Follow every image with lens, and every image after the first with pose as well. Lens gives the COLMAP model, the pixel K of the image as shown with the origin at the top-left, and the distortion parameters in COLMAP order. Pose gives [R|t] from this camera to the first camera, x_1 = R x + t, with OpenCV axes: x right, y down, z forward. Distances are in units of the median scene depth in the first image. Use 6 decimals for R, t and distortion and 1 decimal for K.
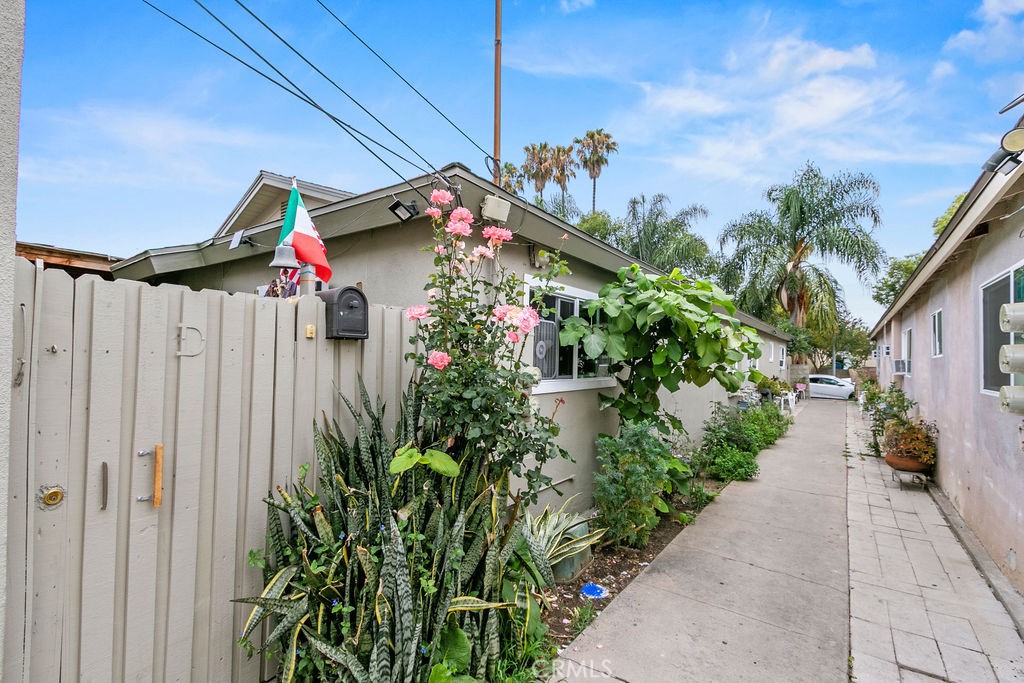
lens RADIAL K [[476.8, 0, 512.0], [0, 476.8, 341.5], [0, 0, 1]] dist [0.011400, -0.000166]
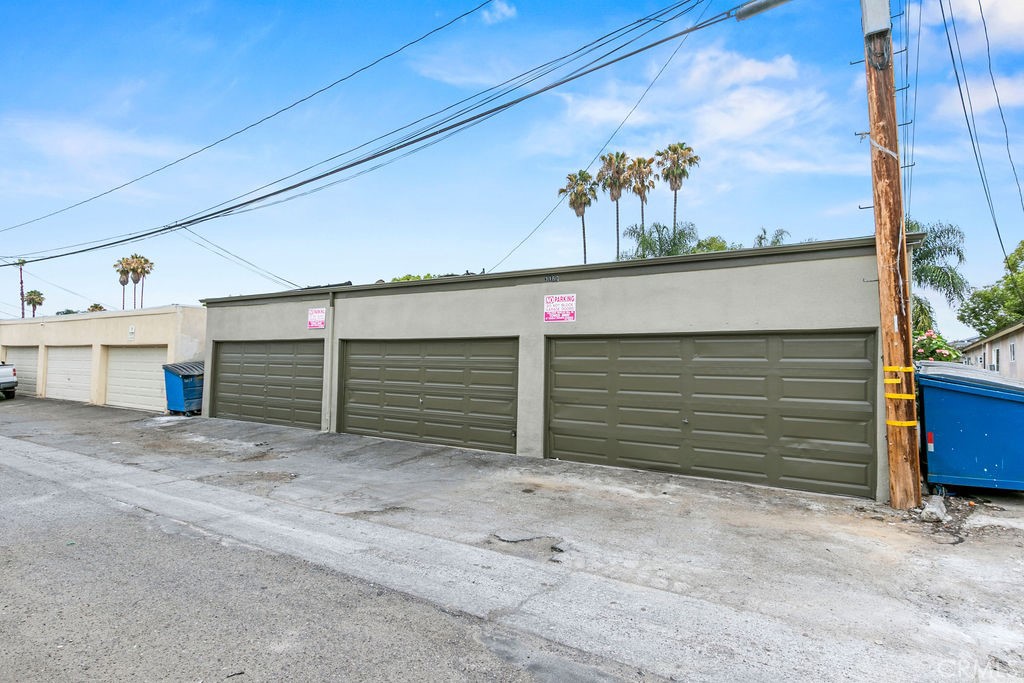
lens RADIAL K [[583.0, 0, 512.0], [0, 583.0, 341.5], [0, 0, 1]] dist [0.001201, -0.000267]
pose [[0.999711, 0.003187, 0.023842, -0.203221], [-0.002855, 0.999898, -0.013977, -0.002990], [-0.023884, 0.013905, 0.999618, -0.223682]]
